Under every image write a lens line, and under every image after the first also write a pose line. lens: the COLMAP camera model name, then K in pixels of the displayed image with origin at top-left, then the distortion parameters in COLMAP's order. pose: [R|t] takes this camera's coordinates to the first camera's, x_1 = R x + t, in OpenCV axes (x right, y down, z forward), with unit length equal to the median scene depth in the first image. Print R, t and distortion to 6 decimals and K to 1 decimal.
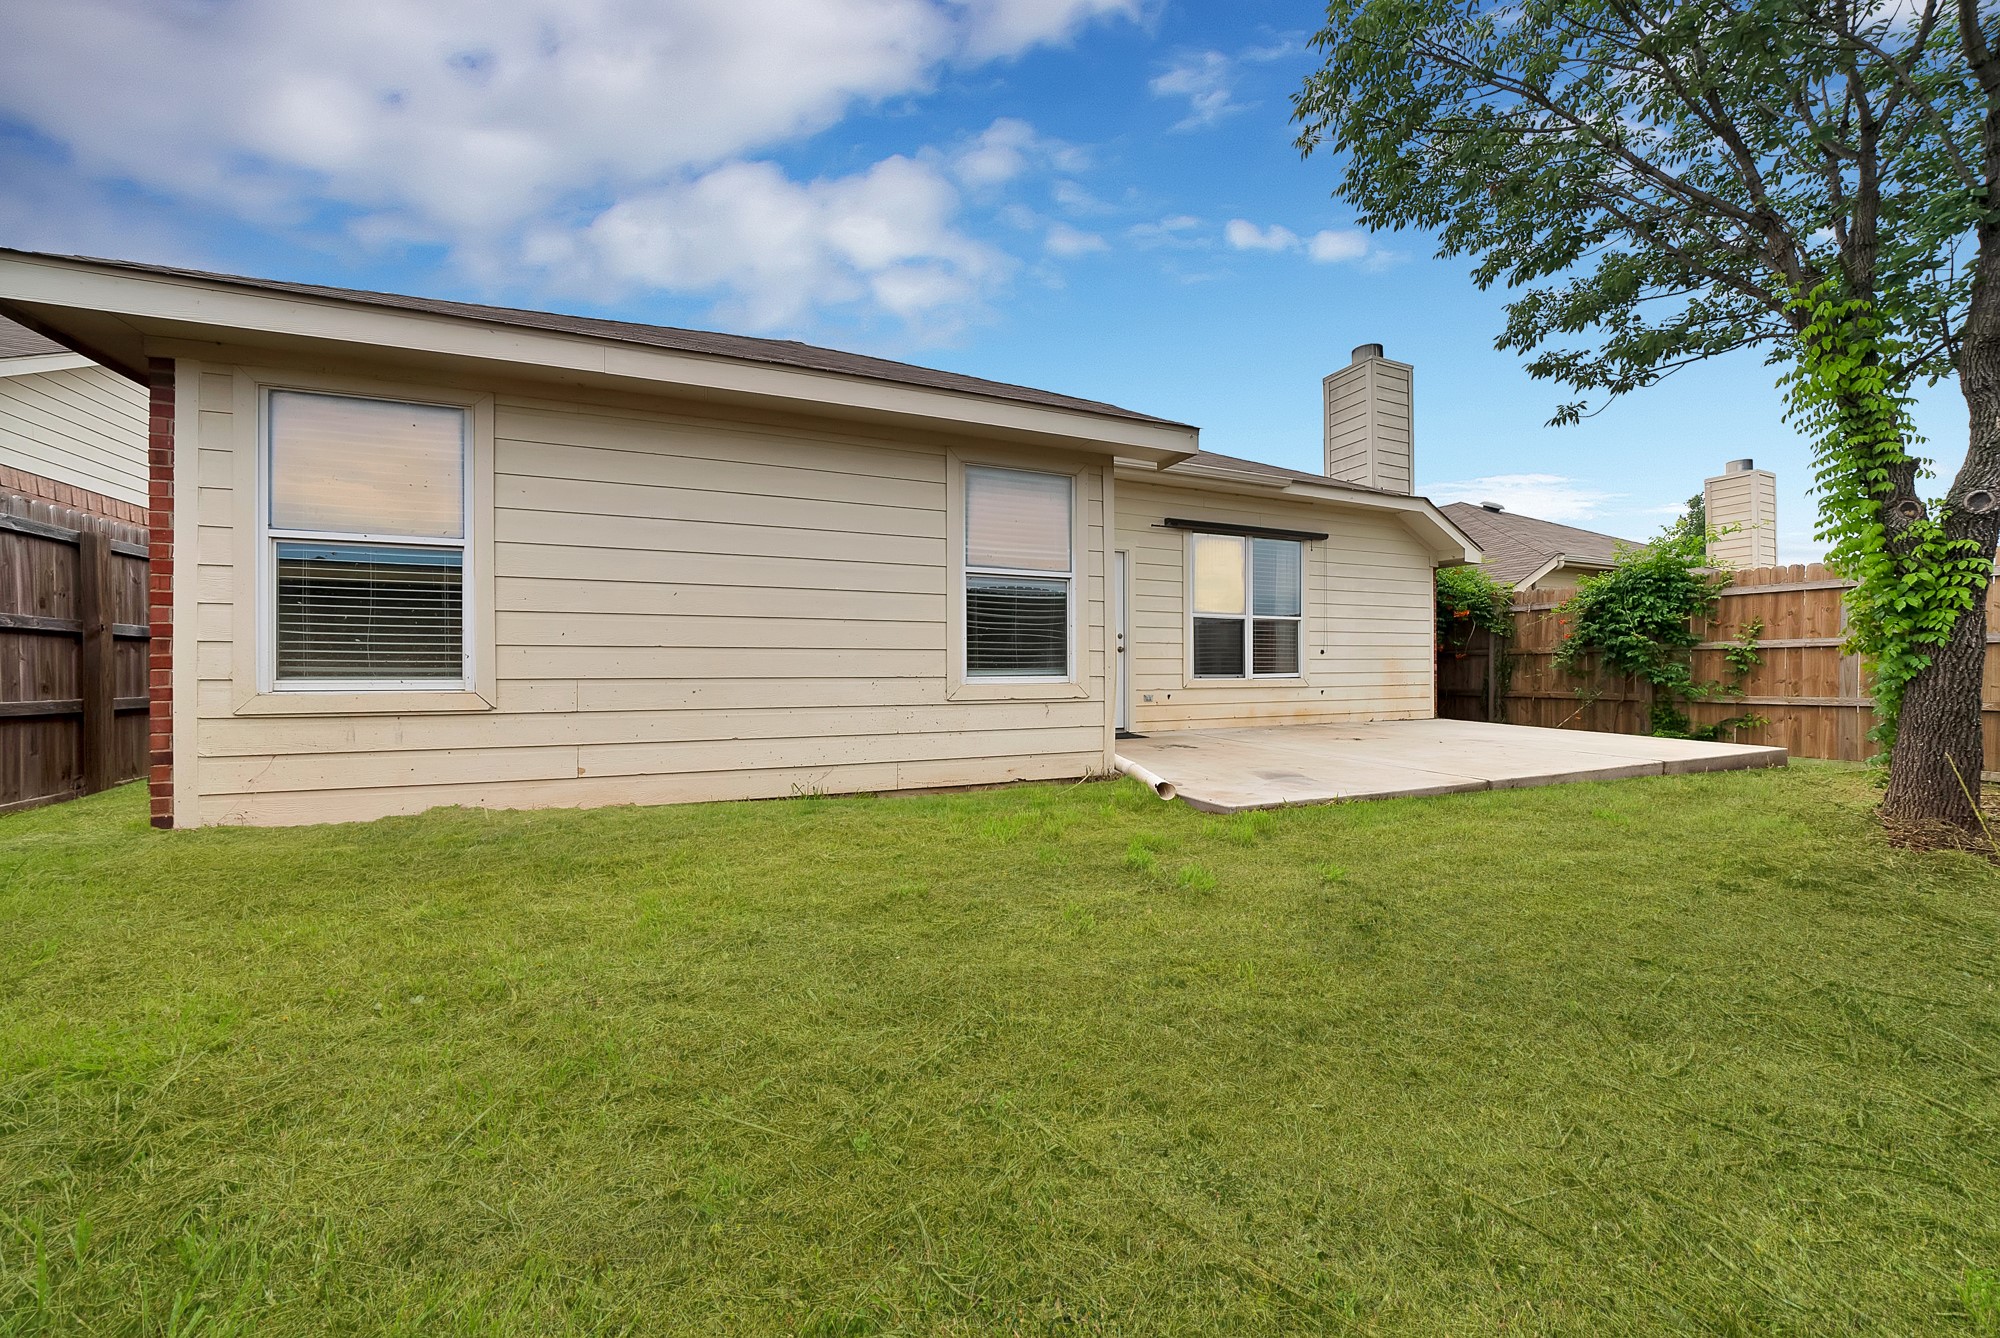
lens RADIAL K [[718.5, 0, 999.0], [0, 718.5, 671.8], [0, 0, 1]] dist [-0.025091, 0.002943]
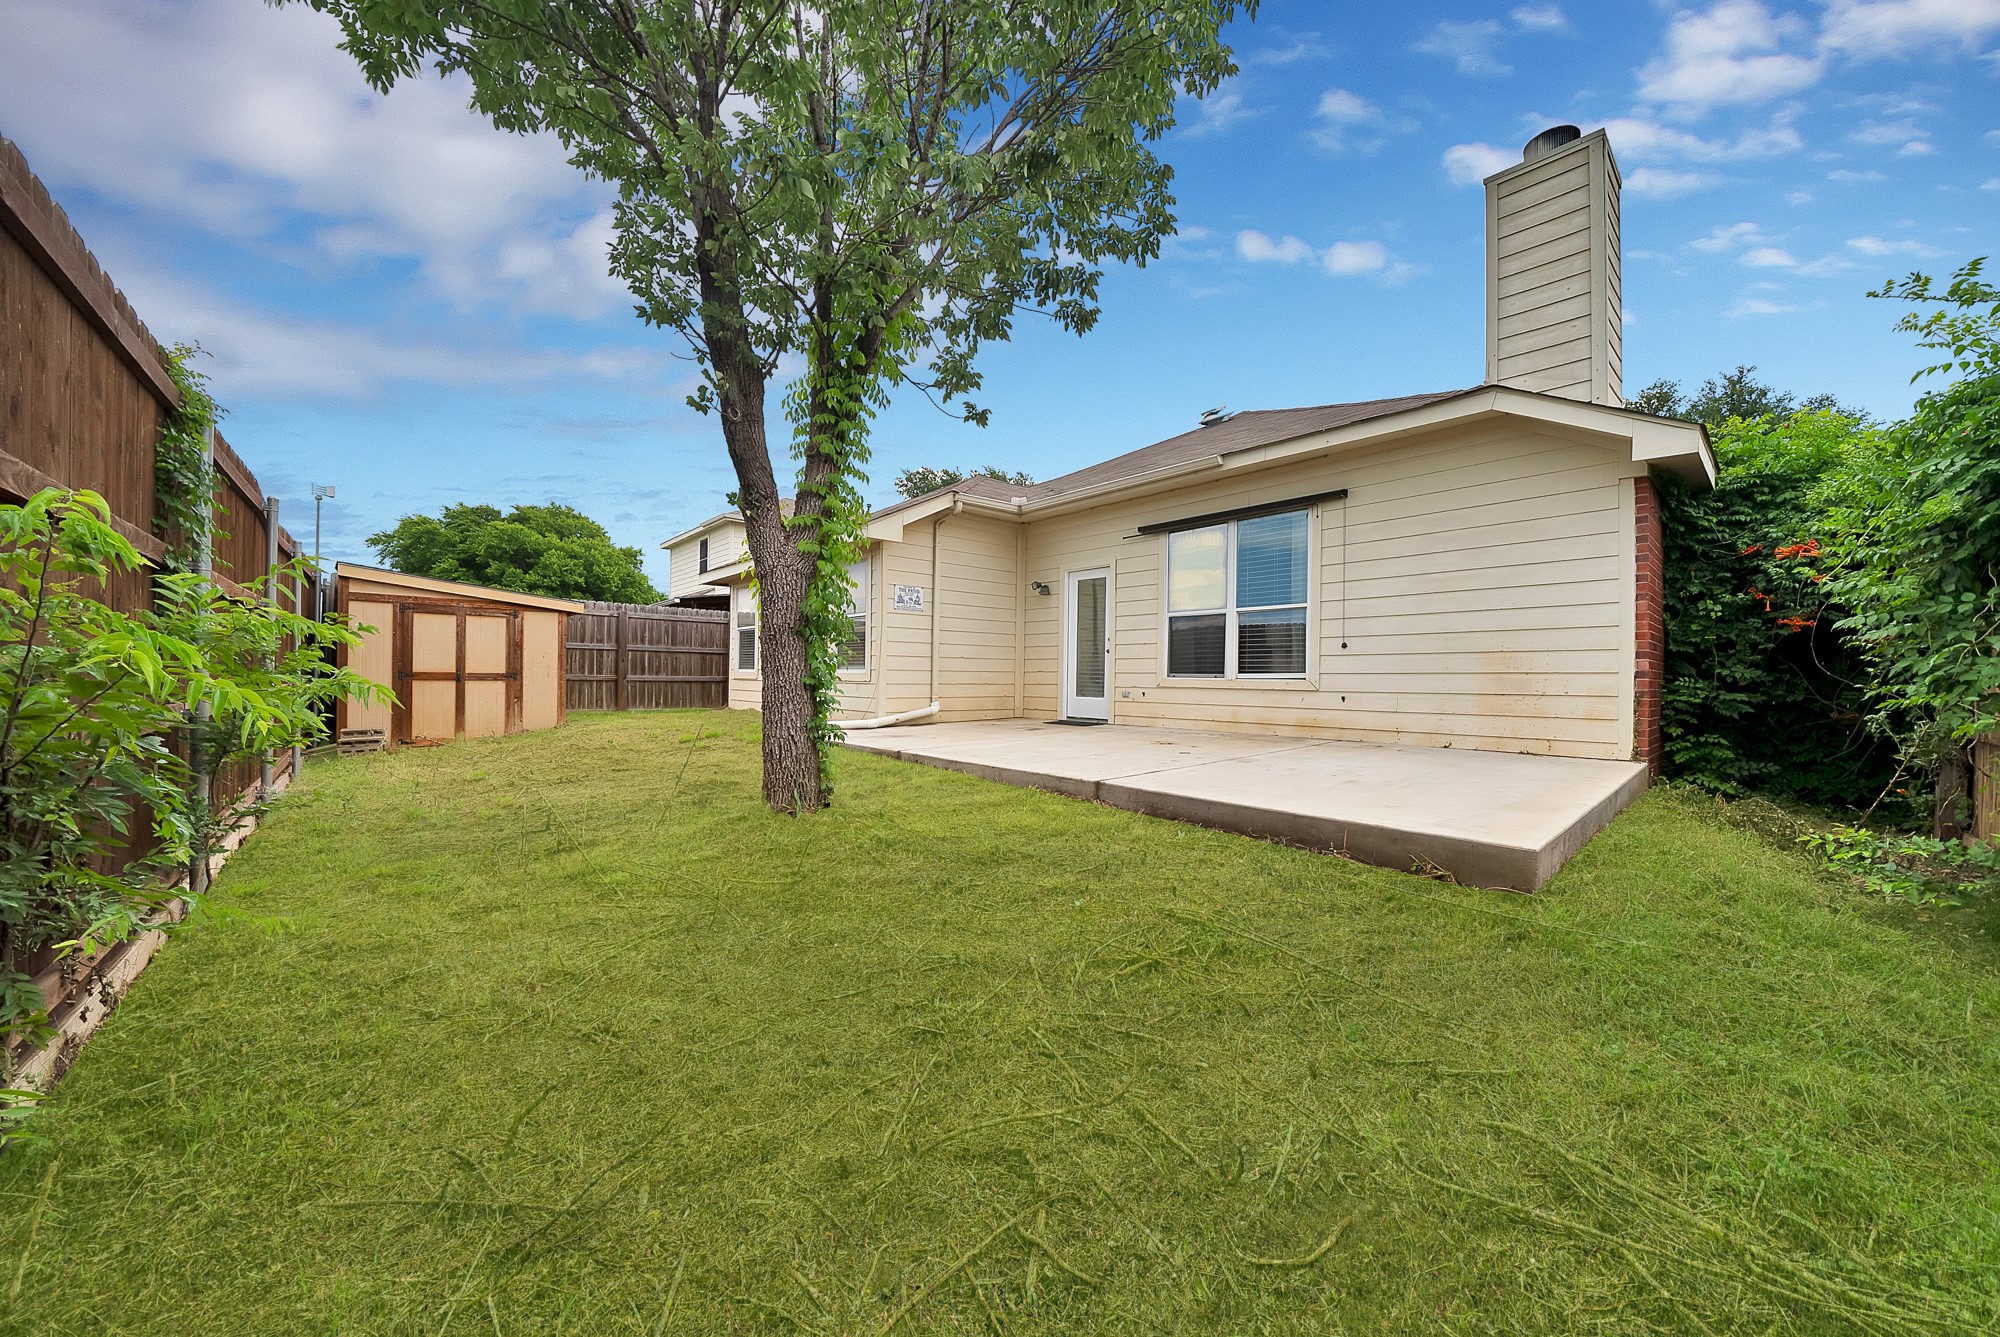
lens RADIAL K [[718.5, 0, 999.6], [0, 718.5, 670.4], [0, 0, 1]] dist [-0.025091, 0.002943]
pose [[0.310007, -0.001321, -0.950733, 1.121988], [-0.011753, 0.999917, -0.005221, 0.007369], [0.950662, 0.012792, 0.309966, 0.444972]]
